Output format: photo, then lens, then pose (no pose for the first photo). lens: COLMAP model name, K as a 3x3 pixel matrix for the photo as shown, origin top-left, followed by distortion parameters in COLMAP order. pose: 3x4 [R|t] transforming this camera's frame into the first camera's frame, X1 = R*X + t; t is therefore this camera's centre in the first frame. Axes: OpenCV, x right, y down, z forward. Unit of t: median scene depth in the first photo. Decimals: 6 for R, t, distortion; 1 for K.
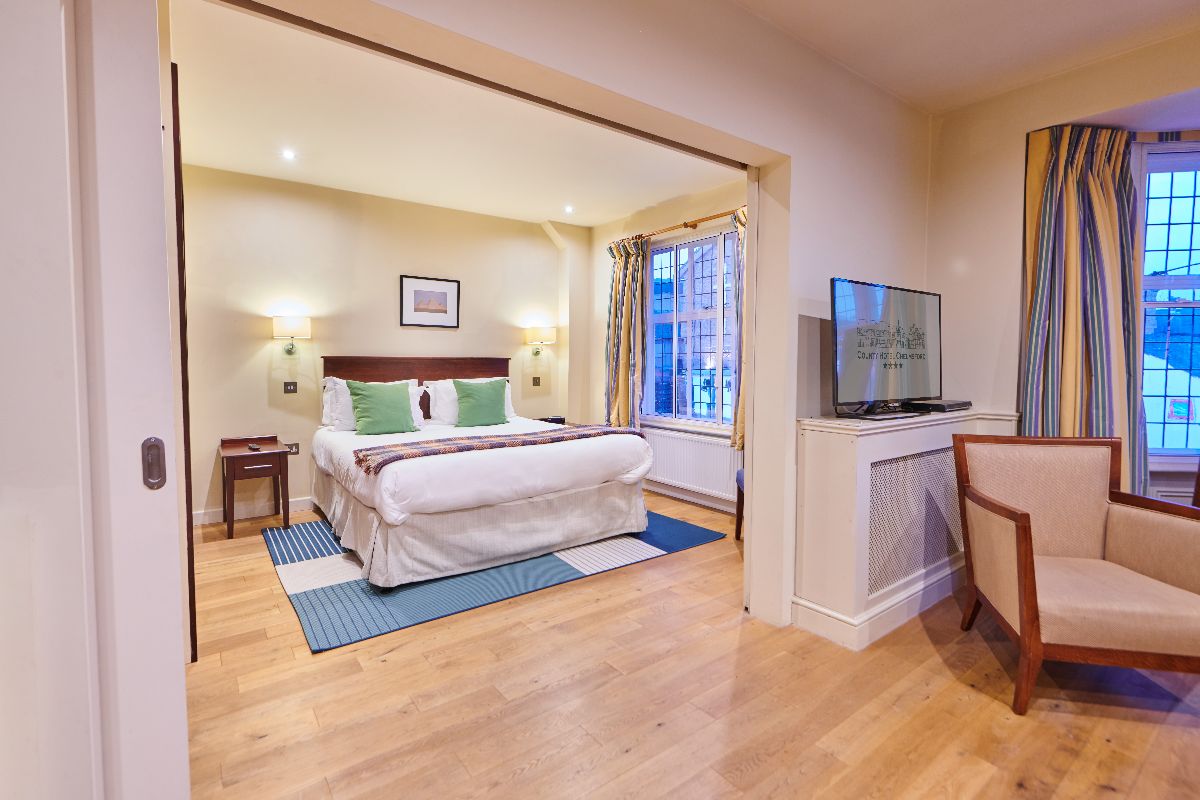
lens RADIAL K [[560.8, 0, 598.9], [0, 560.8, 384.6], [0, 0, 1]] dist [0.000899, 0.000119]
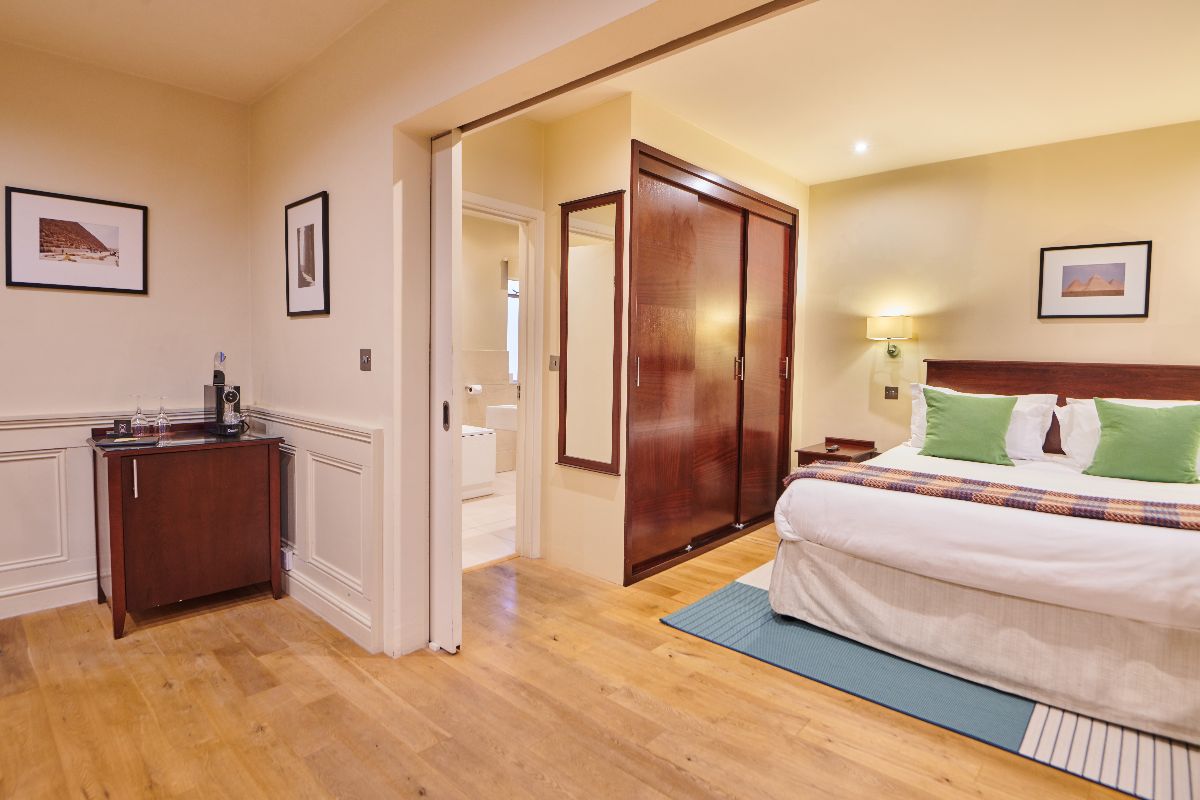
lens RADIAL K [[614.5, 0, 597.5], [0, 614.5, 382.3], [0, 0, 1]] dist [-0.000146, -0.021821]
pose [[0.185143, 0.045436, -0.981661, 0.364334], [-0.061085, 0.997531, 0.034650, -0.018492], [0.980811, 0.053549, 0.187462, 0.347996]]
